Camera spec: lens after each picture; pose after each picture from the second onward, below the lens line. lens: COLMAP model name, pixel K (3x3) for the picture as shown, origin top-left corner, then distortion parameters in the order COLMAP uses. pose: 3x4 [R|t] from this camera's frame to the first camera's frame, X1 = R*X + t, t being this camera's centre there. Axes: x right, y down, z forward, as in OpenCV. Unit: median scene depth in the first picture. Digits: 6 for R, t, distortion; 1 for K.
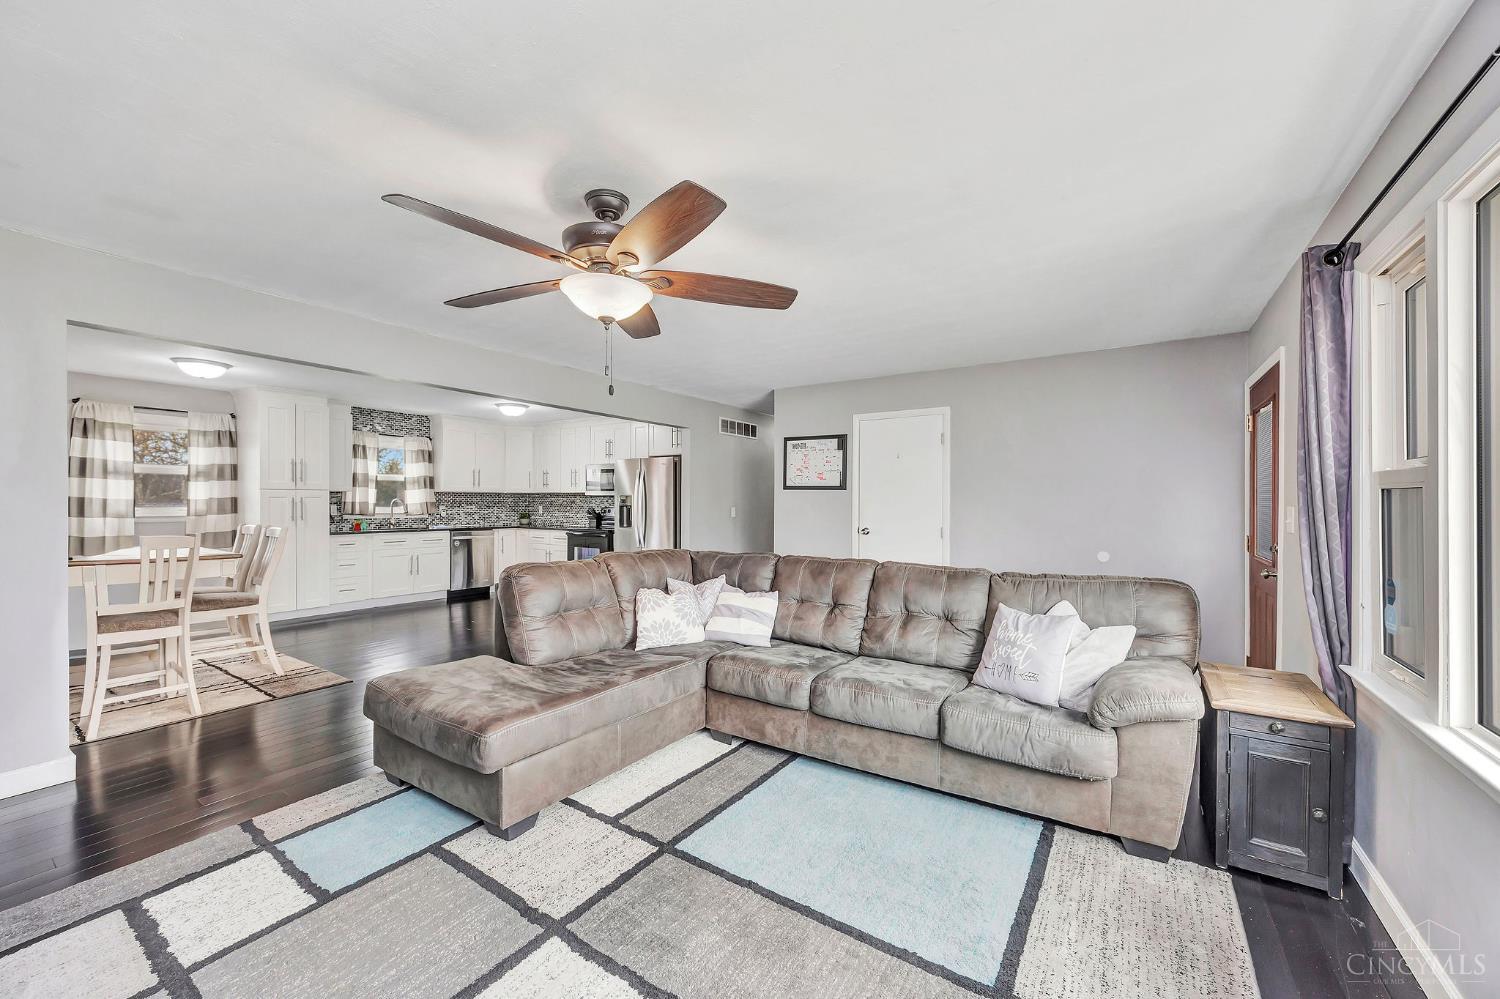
lens RADIAL K [[577.8, 0, 740.4], [0, 577.8, 504.3], [0, 0, 1]] dist [0.001031, -0.001584]
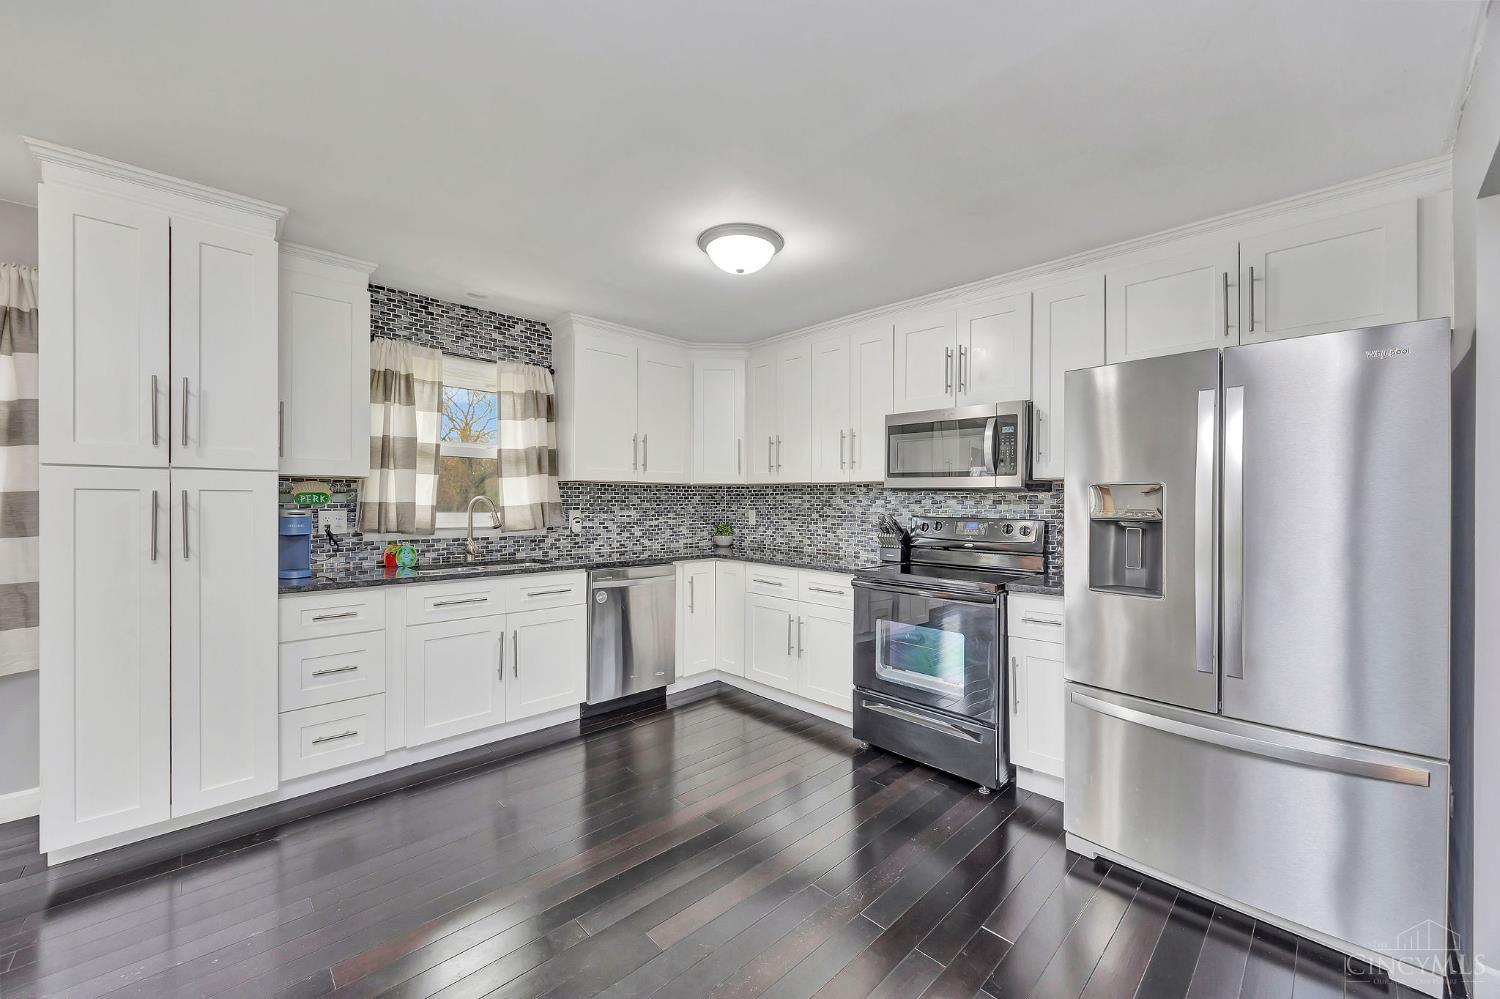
lens RADIAL K [[577.8, 0, 759.9], [0, 577.8, 503.9], [0, 0, 1]] dist [0.001031, -0.001584]
pose [[0.981069, 0.004393, -0.193607, -0.439492], [-0.004374, 0.999990, 0.000522, -0.006563], [0.193608, 0.000335, 0.981079, 0.905018]]
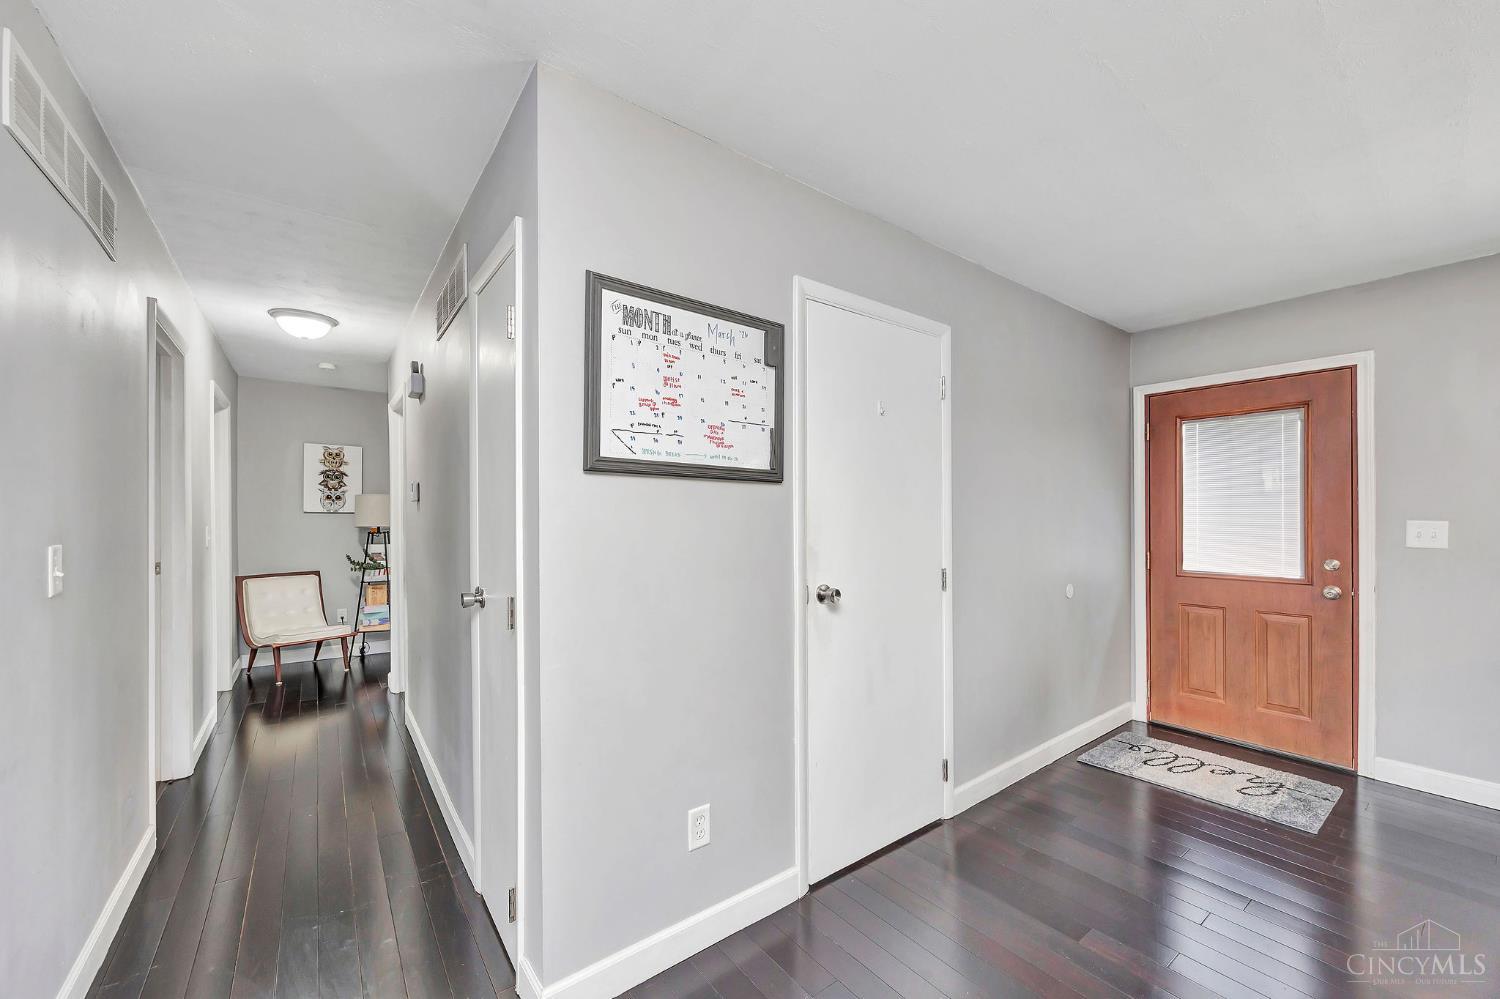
lens RADIAL K [[577.8, 0, 751.0], [0, 577.8, 515.1], [0, 0, 1]] dist [0.001031, -0.001584]
pose [[0.324218, -0.003117, 0.945977, -0.173134], [0.004469, 0.999988, 0.001763, -0.006234], [-0.945972, 0.003656, 0.324229, 0.988429]]
